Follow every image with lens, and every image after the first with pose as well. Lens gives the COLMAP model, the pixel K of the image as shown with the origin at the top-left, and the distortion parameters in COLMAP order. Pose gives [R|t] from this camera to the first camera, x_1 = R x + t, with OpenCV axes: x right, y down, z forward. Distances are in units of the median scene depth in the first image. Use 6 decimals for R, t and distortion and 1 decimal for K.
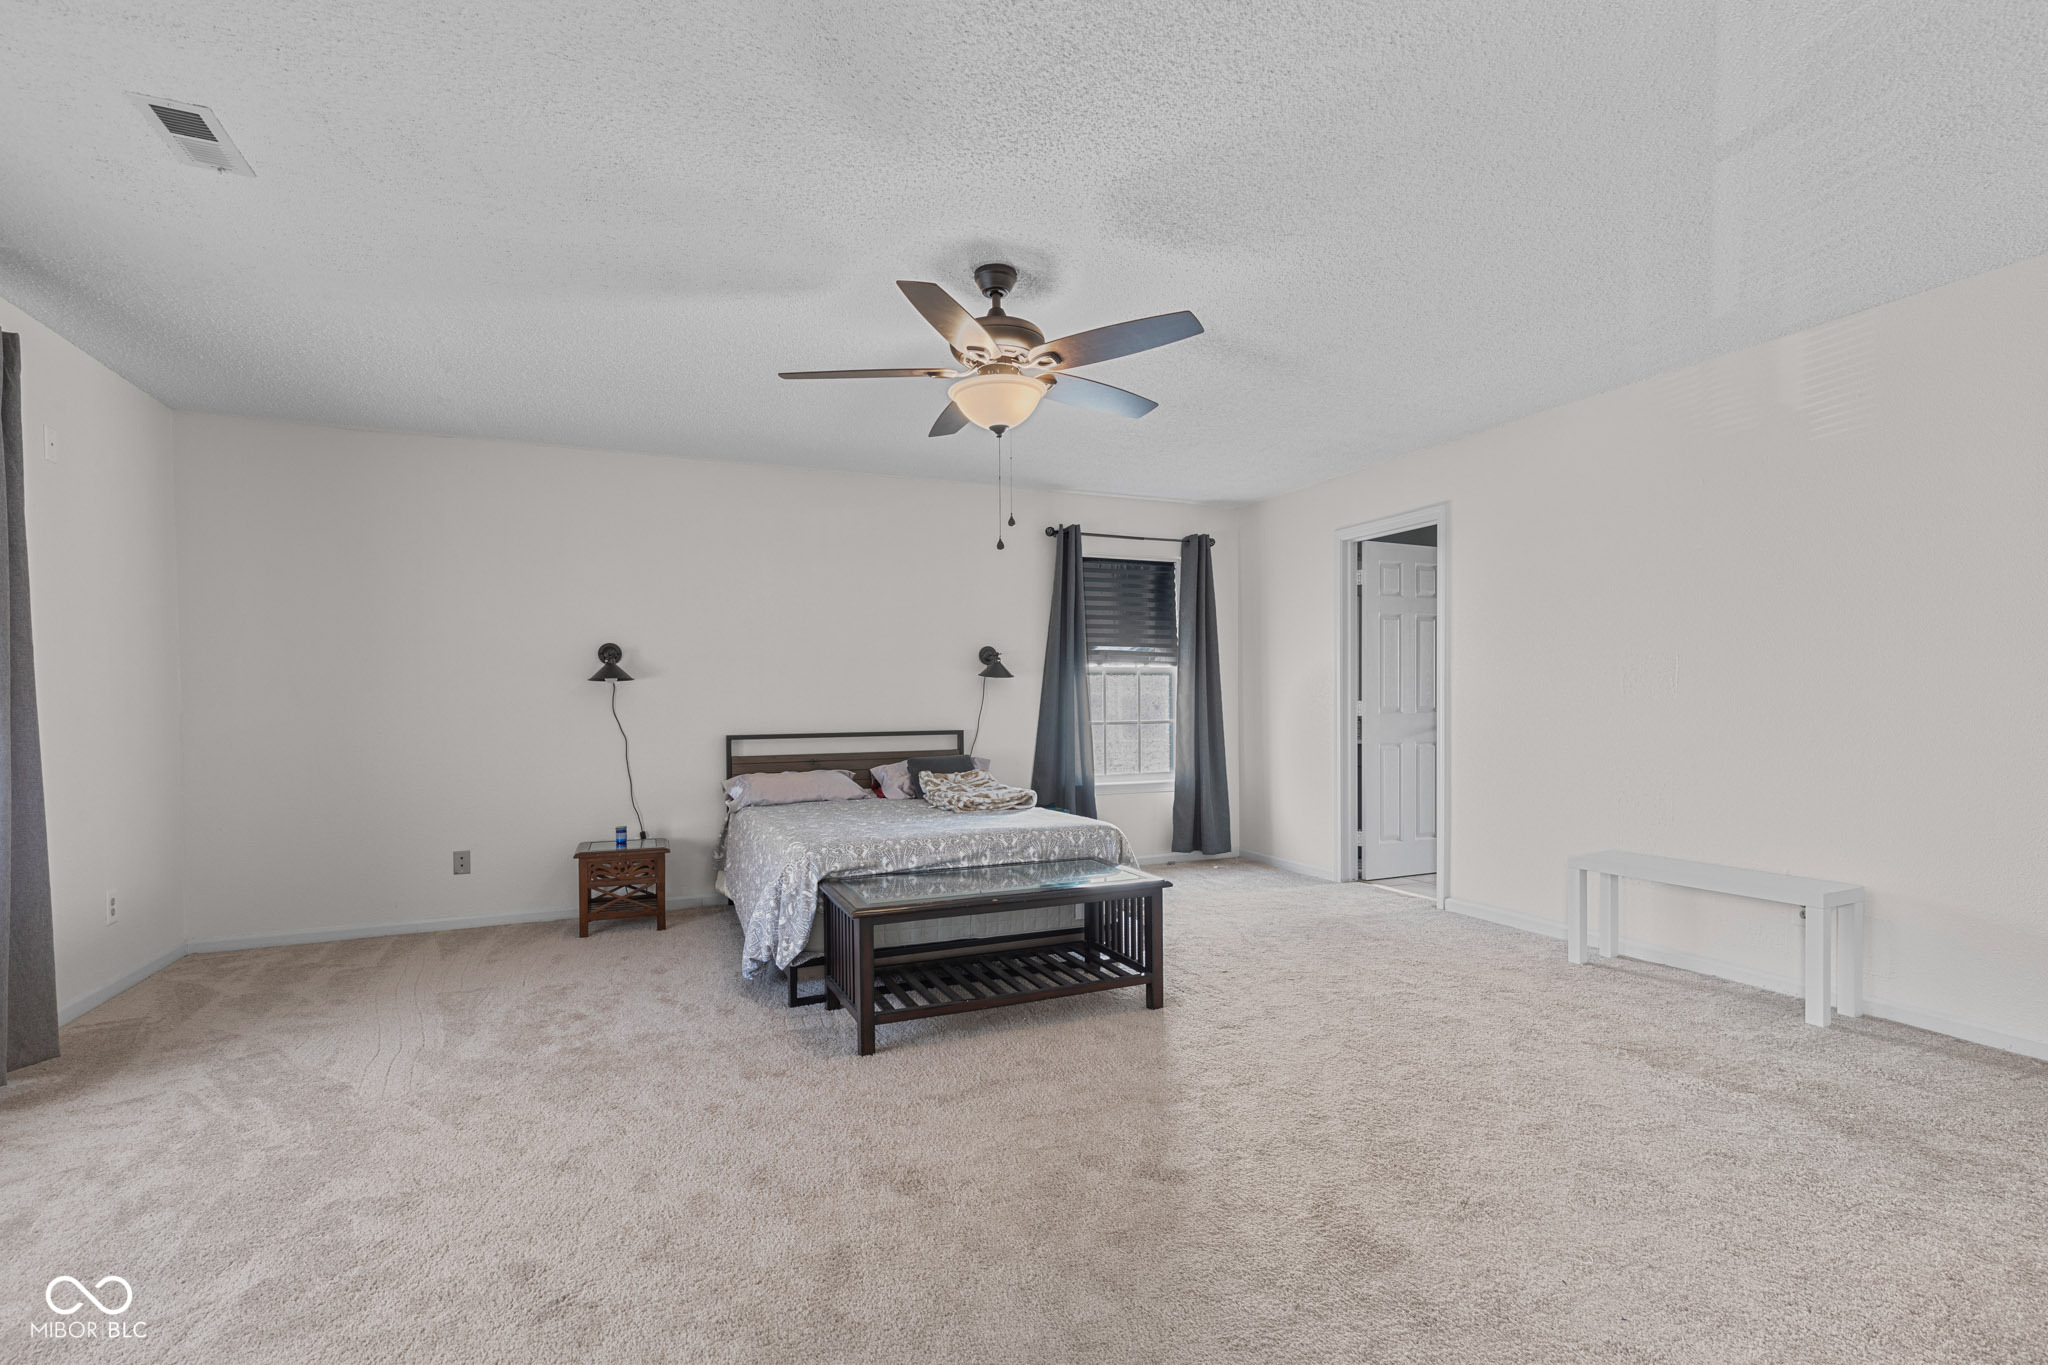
lens RADIAL K [[931.6, 0, 1031.6], [0, 931.6, 682.2], [0, 0, 1]] dist [0.000686, 0.000217]
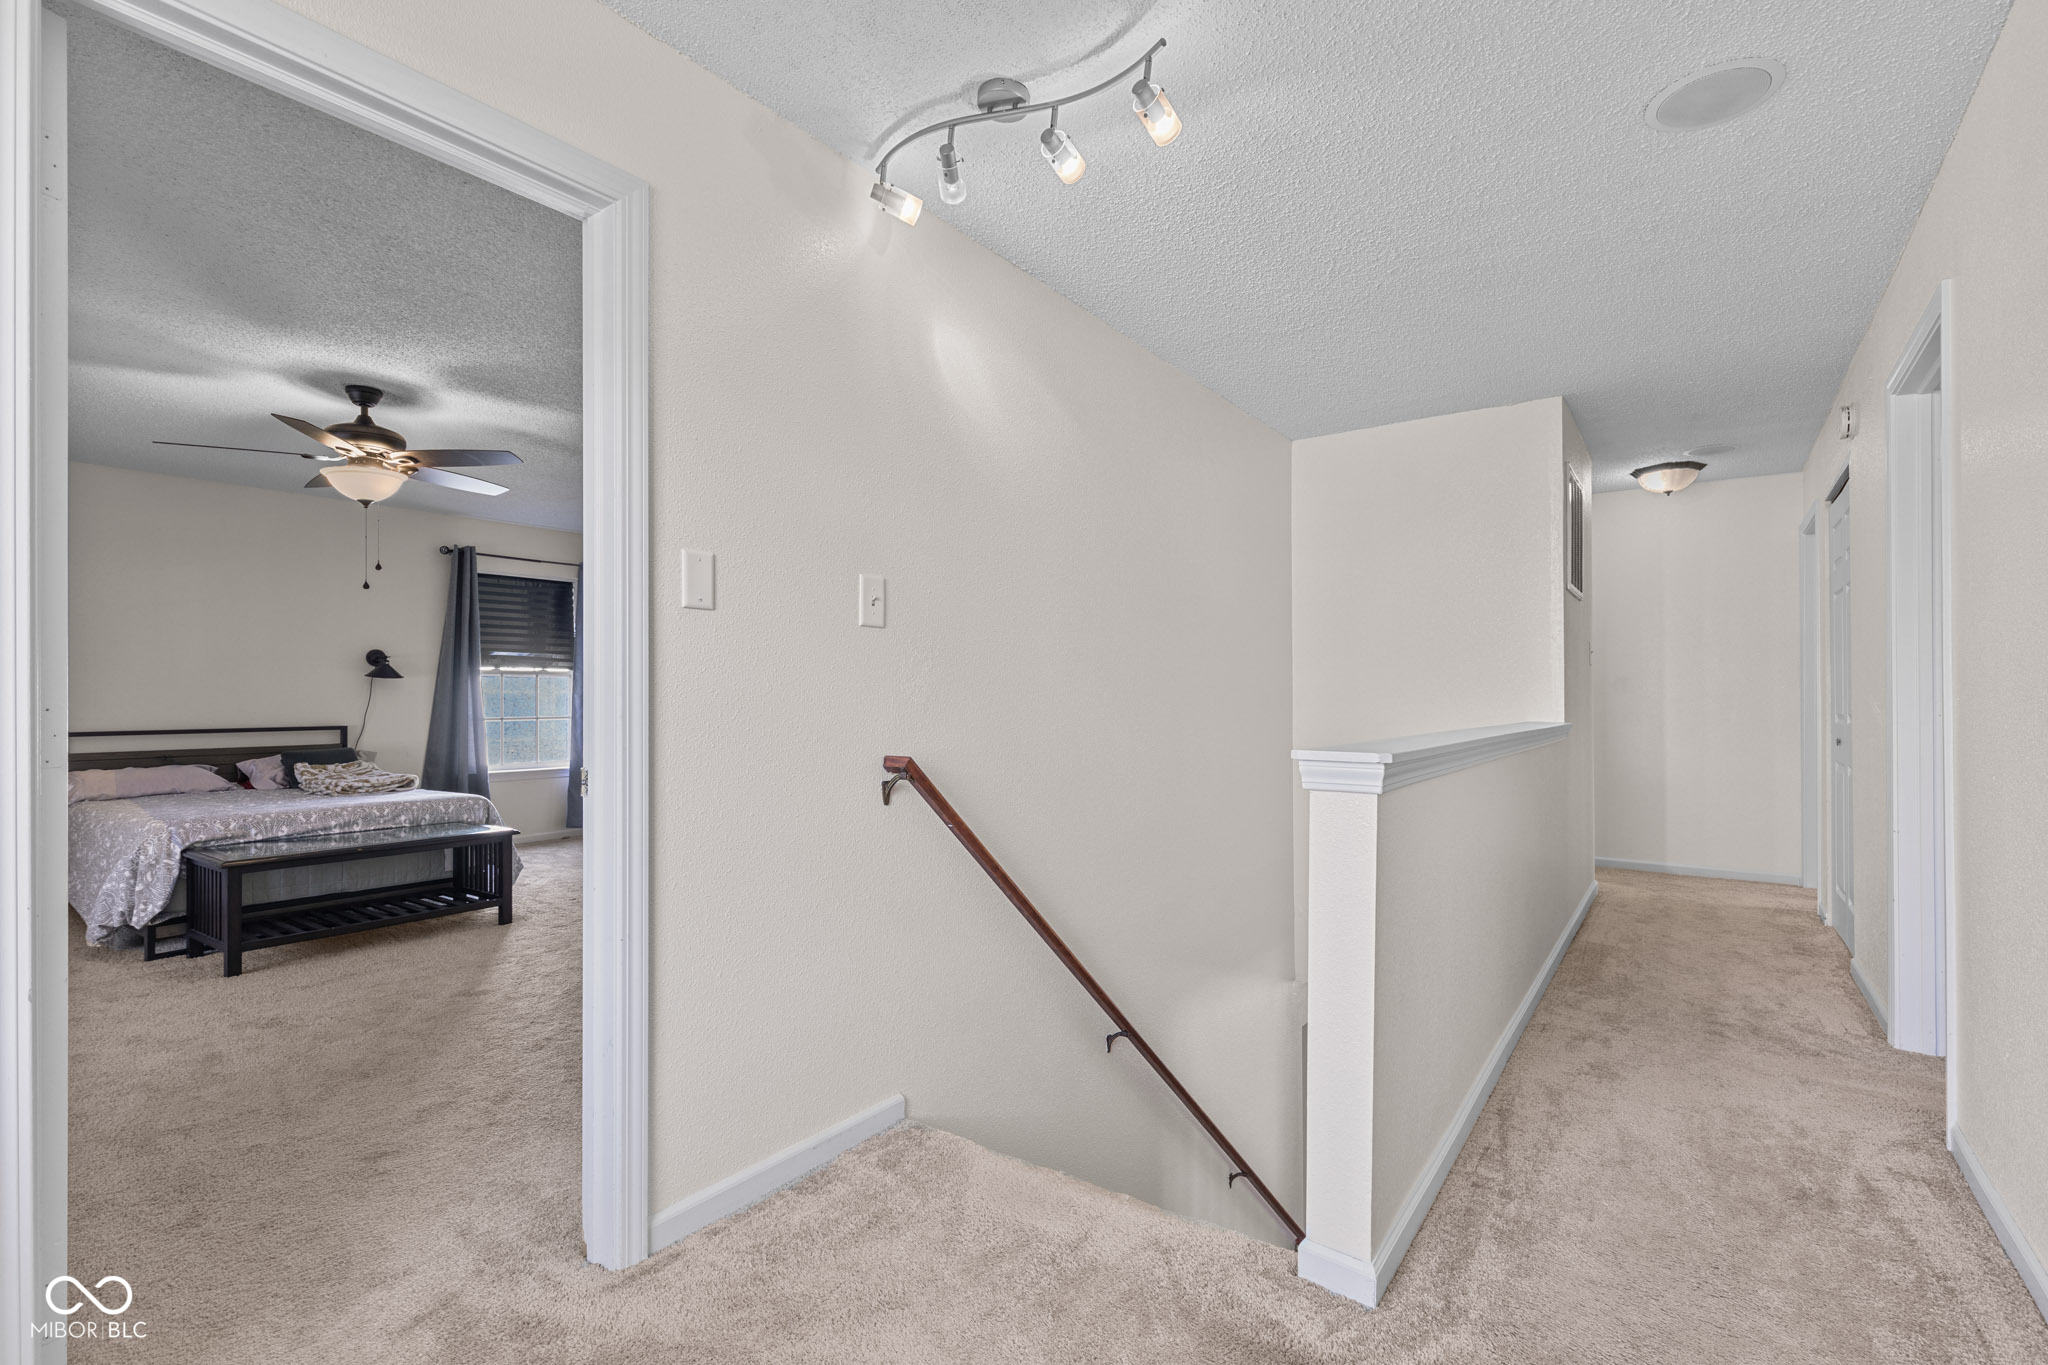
lens RADIAL K [[931.6, 0, 1031.6], [0, 931.6, 682.2], [0, 0, 1]] dist [0.000686, 0.000217]
pose [[0.858110, 0.013217, 0.513296, 0.083075], [-0.014340, 0.999896, -0.001774, -0.013980], [-0.513266, -0.005839, 0.858210, -0.539175]]
